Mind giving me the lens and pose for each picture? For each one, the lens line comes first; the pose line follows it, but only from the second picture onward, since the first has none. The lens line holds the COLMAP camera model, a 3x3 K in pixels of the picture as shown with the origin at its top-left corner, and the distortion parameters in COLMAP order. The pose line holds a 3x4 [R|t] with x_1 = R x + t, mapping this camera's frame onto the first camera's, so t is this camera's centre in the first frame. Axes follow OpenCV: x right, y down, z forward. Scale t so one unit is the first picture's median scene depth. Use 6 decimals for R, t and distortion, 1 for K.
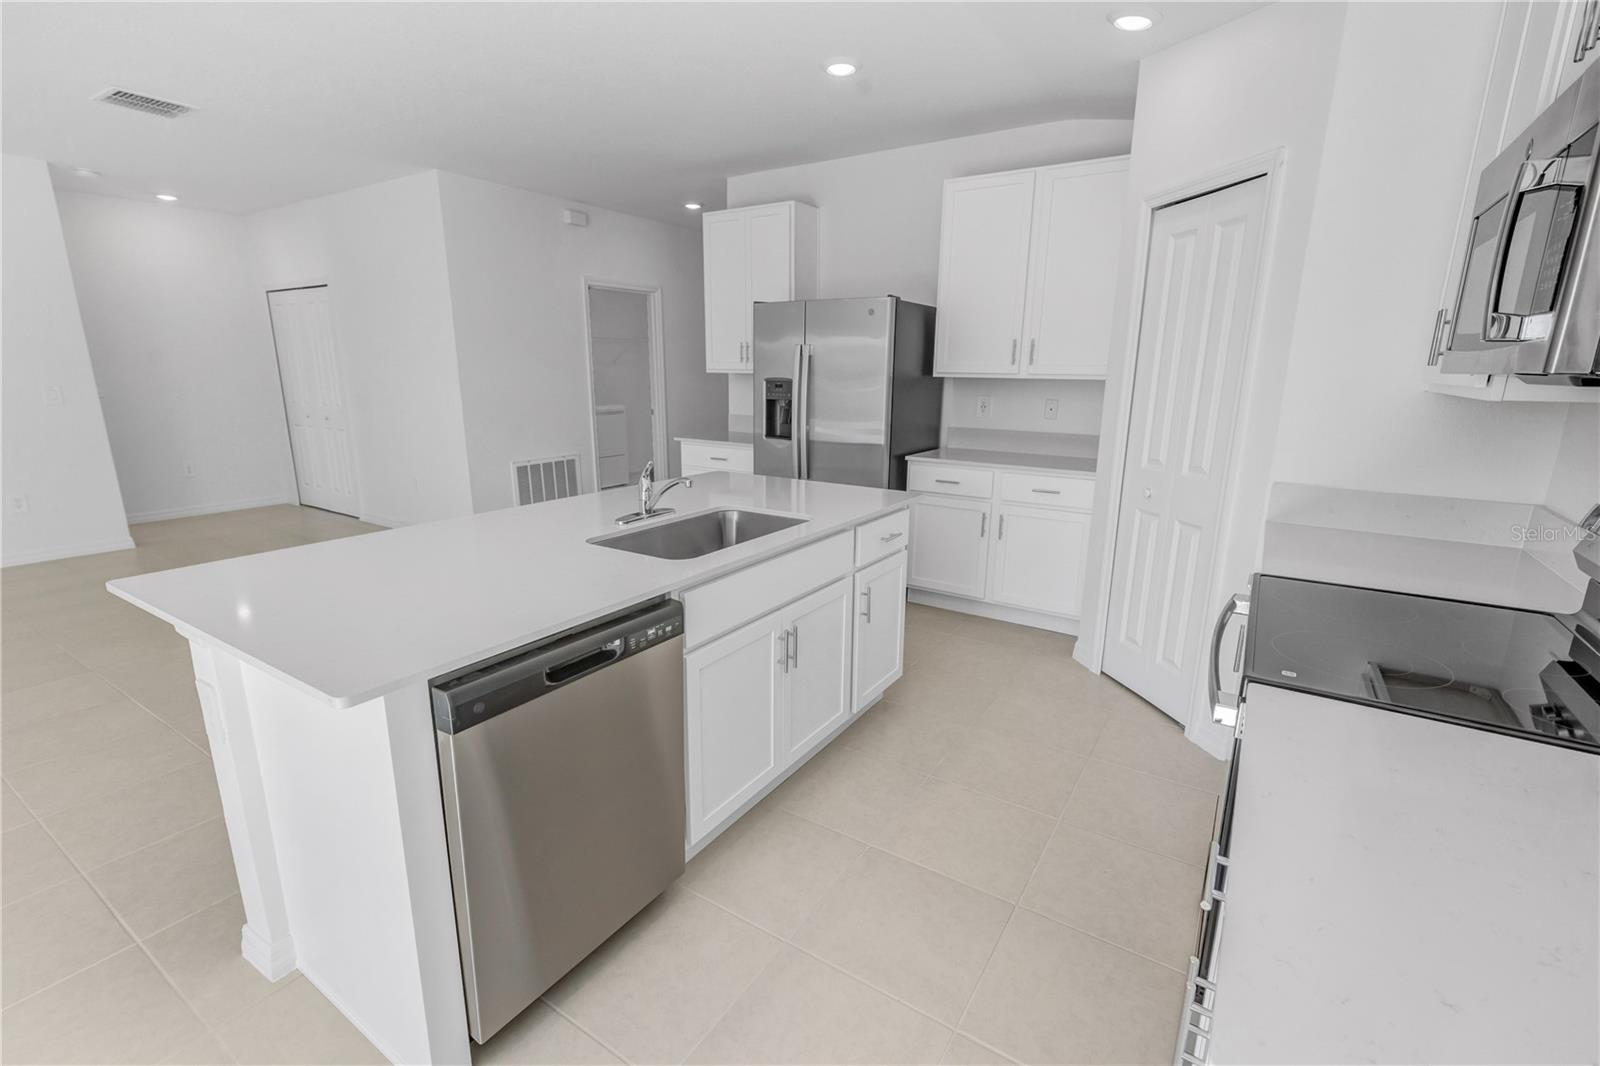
lens RADIAL K [[718.9, 0, 801.5], [0, 718.9, 540.8], [0, 0, 1]] dist [-0.001947, 0.000135]
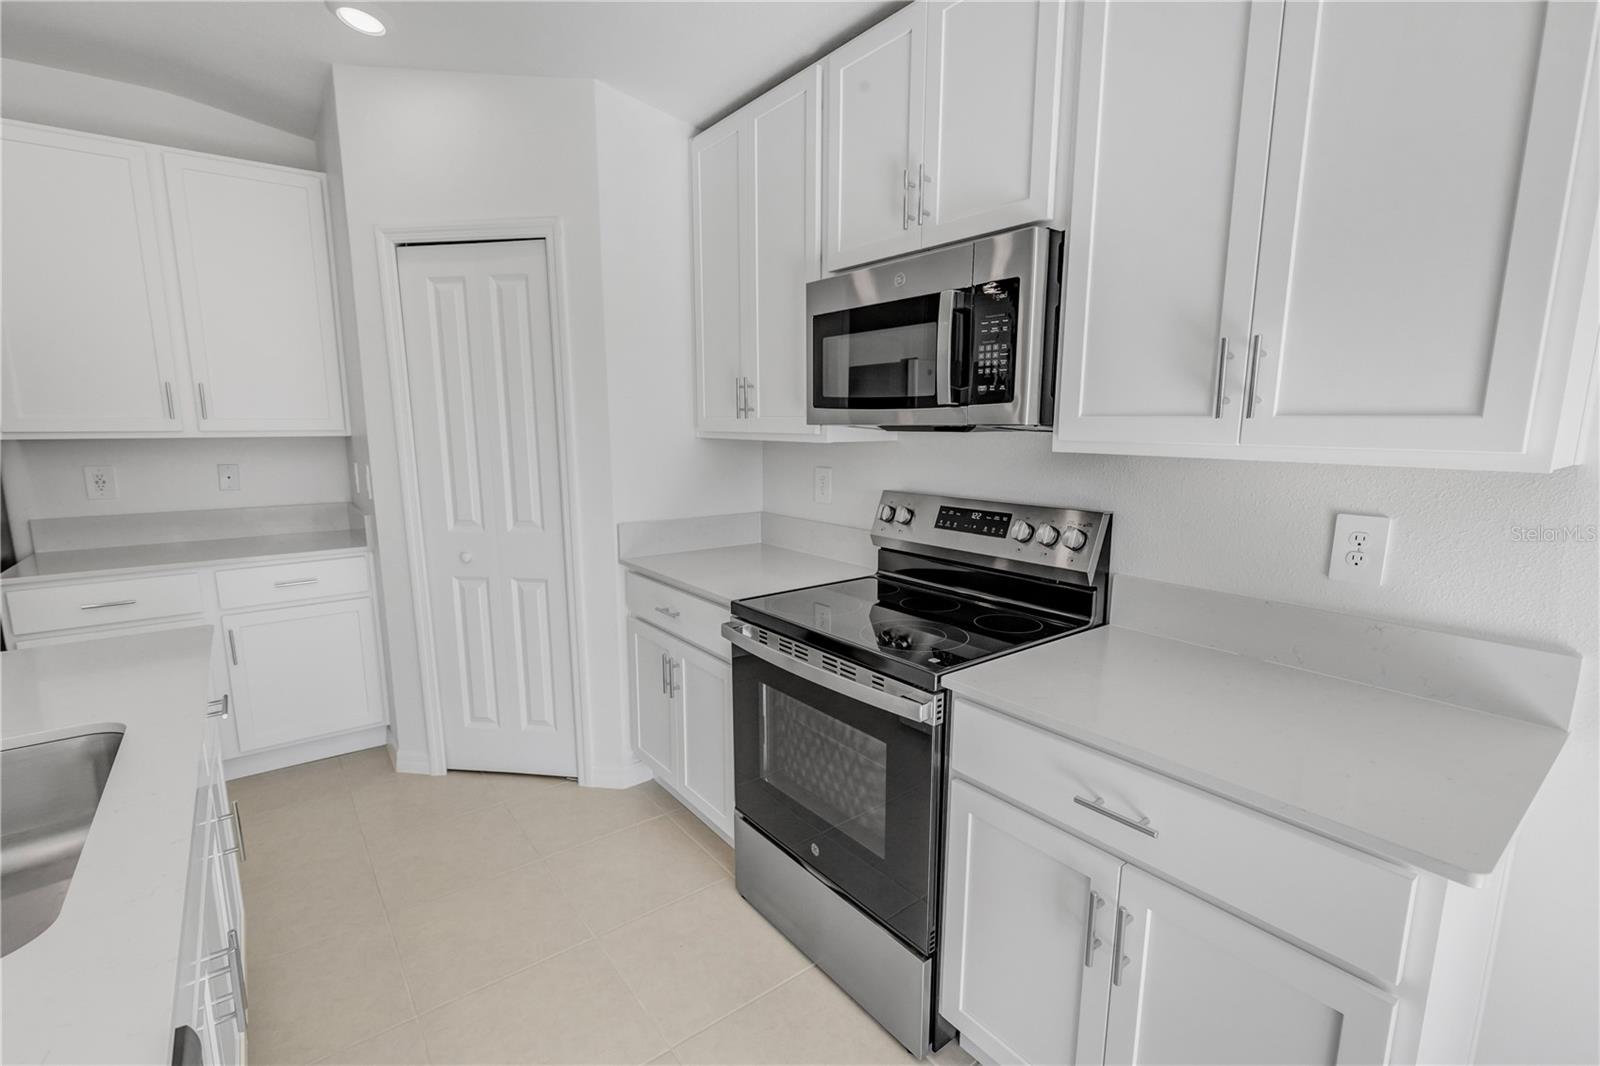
lens RADIAL K [[718.9, 0, 801.5], [0, 718.9, 540.8], [0, 0, 1]] dist [-0.001947, 0.000135]
pose [[0.329568, -0.162987, 0.929957, -0.181462], [0.226121, 0.969946, 0.089860, -0.059888], [-0.916654, 0.180668, 0.356518, 0.235584]]
